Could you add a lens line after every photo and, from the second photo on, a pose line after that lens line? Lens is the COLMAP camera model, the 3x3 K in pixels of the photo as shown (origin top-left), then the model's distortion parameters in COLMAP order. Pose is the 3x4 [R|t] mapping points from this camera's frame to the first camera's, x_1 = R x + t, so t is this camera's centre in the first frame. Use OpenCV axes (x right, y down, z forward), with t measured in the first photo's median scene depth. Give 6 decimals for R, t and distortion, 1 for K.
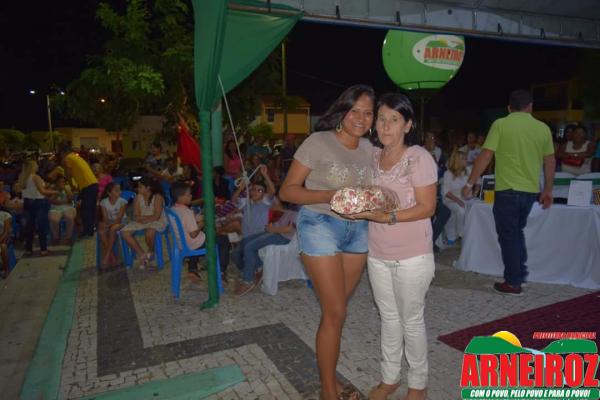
lens RADIAL K [[462.4, 0, 299.2], [0, 462.4, 196.7], [0, 0, 1]] dist [-0.019199, 0.010272]
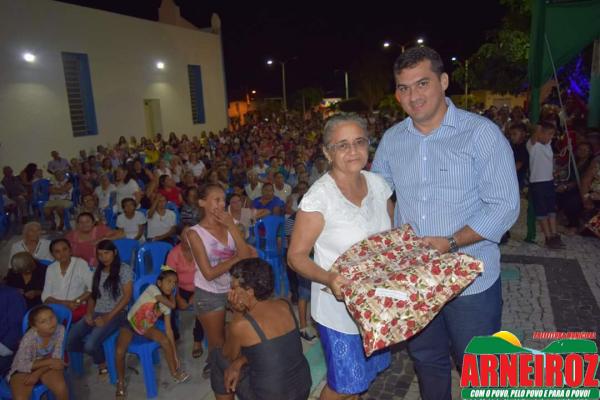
lens RADIAL K [[462.4, 0, 305.7], [0, 462.4, 201.9], [0, 0, 1]] dist [-0.019199, 0.010272]
pose [[0.678622, 0.123152, -0.724089, 0.136851], [-0.054422, 0.991564, 0.117639, 0.004298], [0.732468, -0.040426, 0.679600, -0.147321]]
